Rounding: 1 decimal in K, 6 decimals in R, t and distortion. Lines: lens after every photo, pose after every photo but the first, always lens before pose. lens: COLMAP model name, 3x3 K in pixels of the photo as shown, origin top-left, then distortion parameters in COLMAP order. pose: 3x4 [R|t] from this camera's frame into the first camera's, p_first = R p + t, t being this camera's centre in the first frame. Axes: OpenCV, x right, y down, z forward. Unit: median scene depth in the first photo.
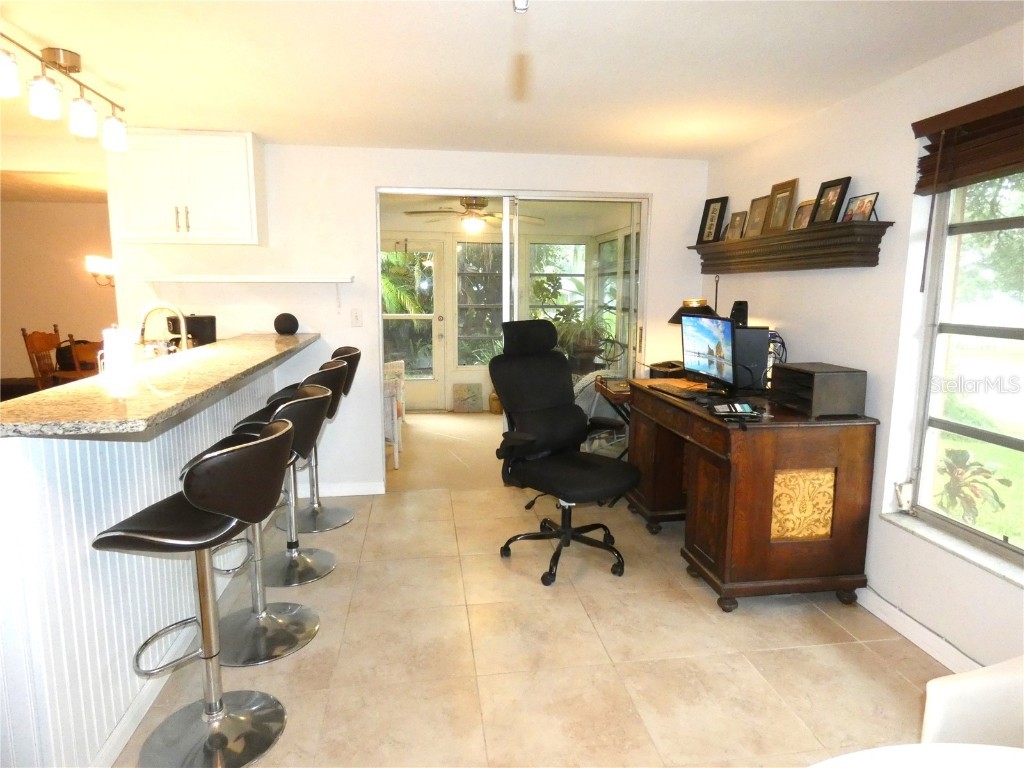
lens RADIAL K [[610.8, 0, 510.1], [0, 610.8, 382.1], [0, 0, 1]] dist [0.002625, -0.007125]
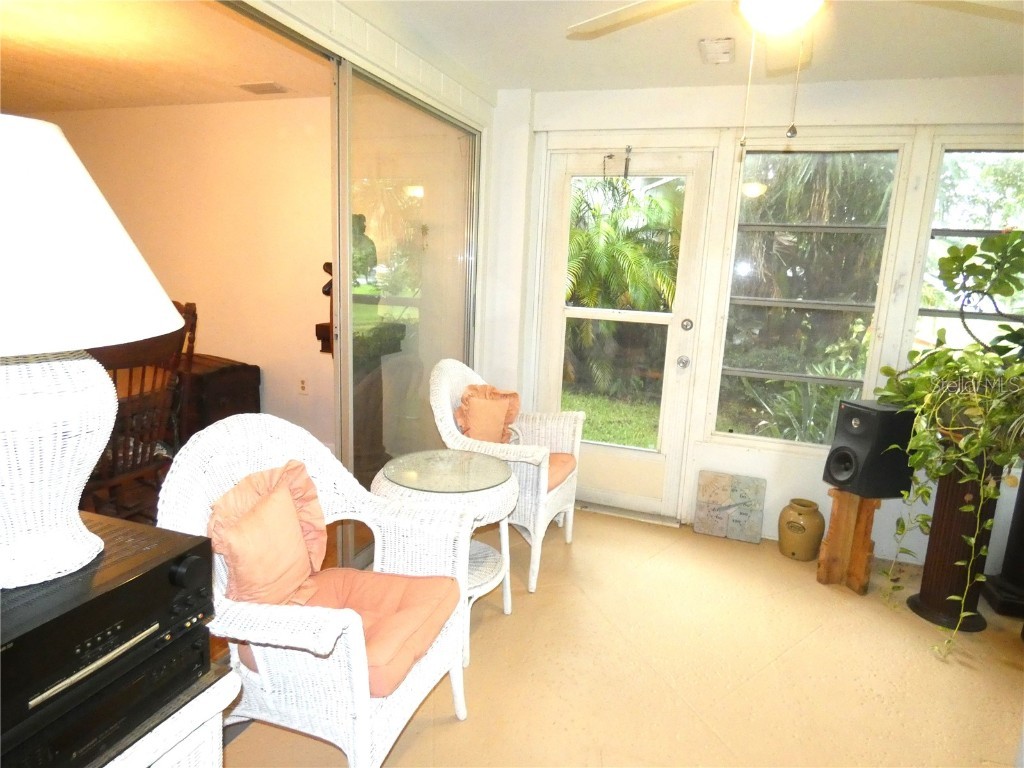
lens RADIAL K [[610.8, 0, 520.9], [0, 610.8, 378.5], [0, 0, 1]] dist [0.002625, -0.007125]
pose [[0.887079, 0.118932, -0.446033, -0.022104], [-0.112952, 0.992792, 0.040079, -0.093894], [0.447585, 0.014827, 0.894119, 0.737358]]
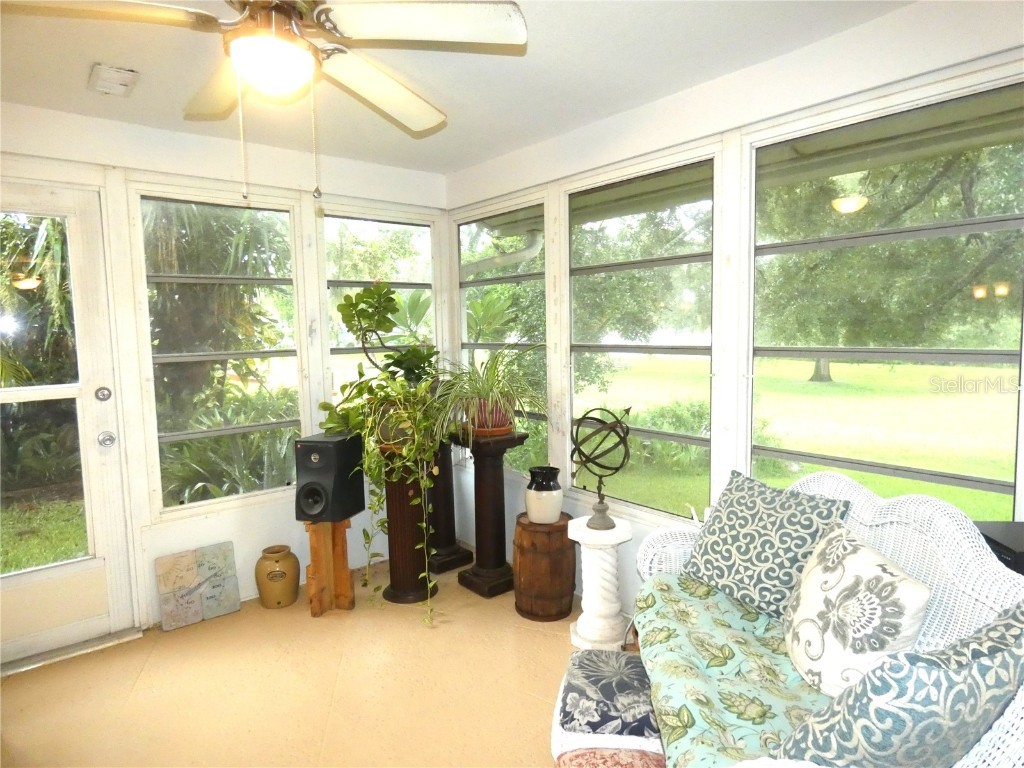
lens RADIAL K [[610.8, 0, 514.0], [0, 610.8, 380.5], [0, 0, 1]] dist [0.002625, -0.007125]
pose [[0.853875, -0.071667, 0.515520, -0.124394], [0.105495, 0.993747, -0.036585, -0.098548], [-0.509675, 0.085623, 0.856096, 0.751023]]
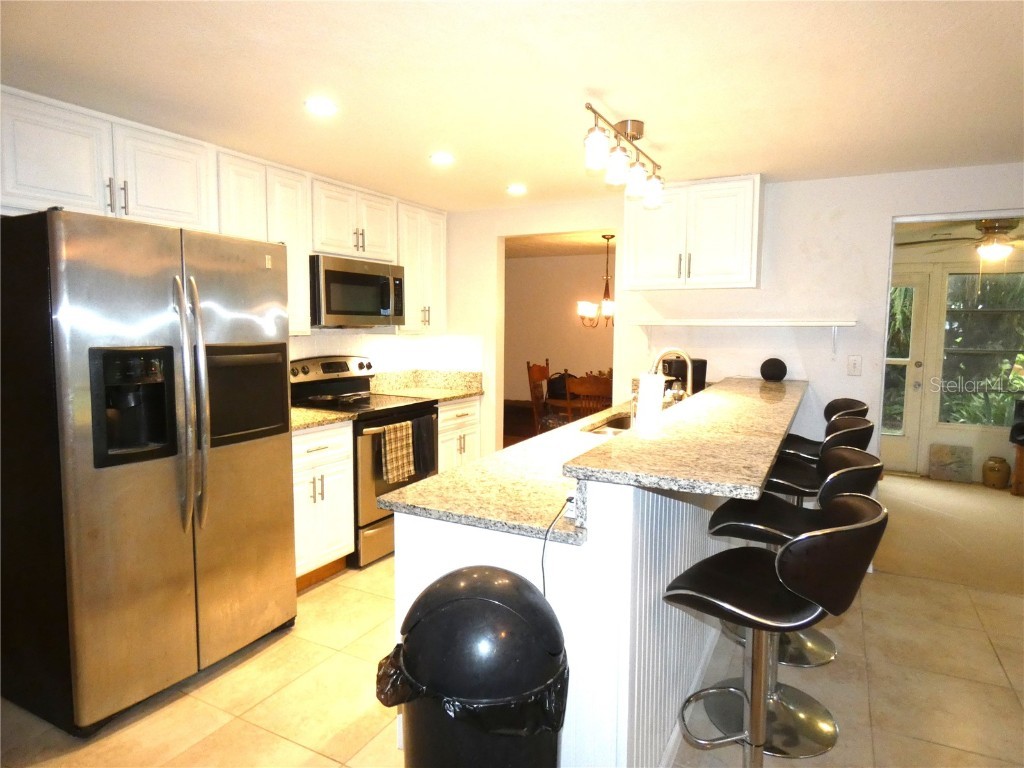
lens RADIAL K [[610.8, 0, 529.6], [0, 610.8, 379.0], [0, 0, 1]] dist [0.002625, -0.007125]
pose [[0.818289, 0.051424, -0.572502, -0.094993], [-0.087684, 0.995501, -0.035909, -0.009660], [0.568079, 0.079583, 0.819117, 0.010239]]
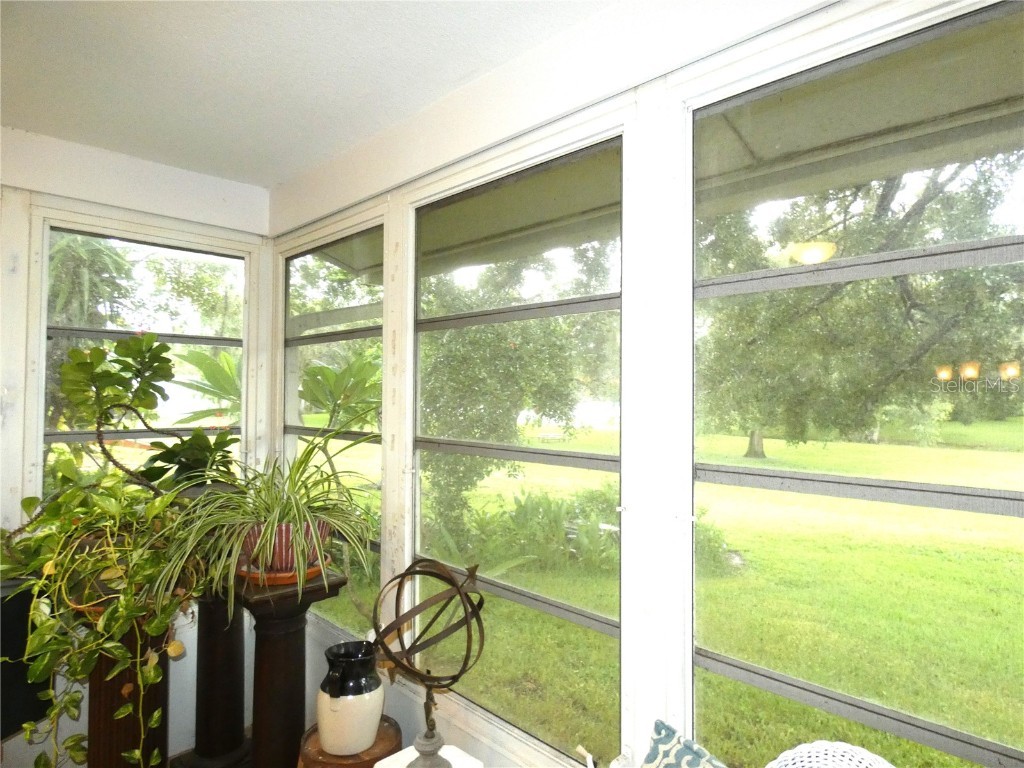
lens RADIAL K [[610.8, 0, 524.3], [0, 610.8, 374.5], [0, 0, 1]] dist [0.002625, -0.007125]
pose [[0.792362, 0.015174, 0.609862, 0.049553], [0.092555, 0.985128, -0.144762, -0.126084], [-0.602989, 0.171150, 0.779174, 0.883093]]
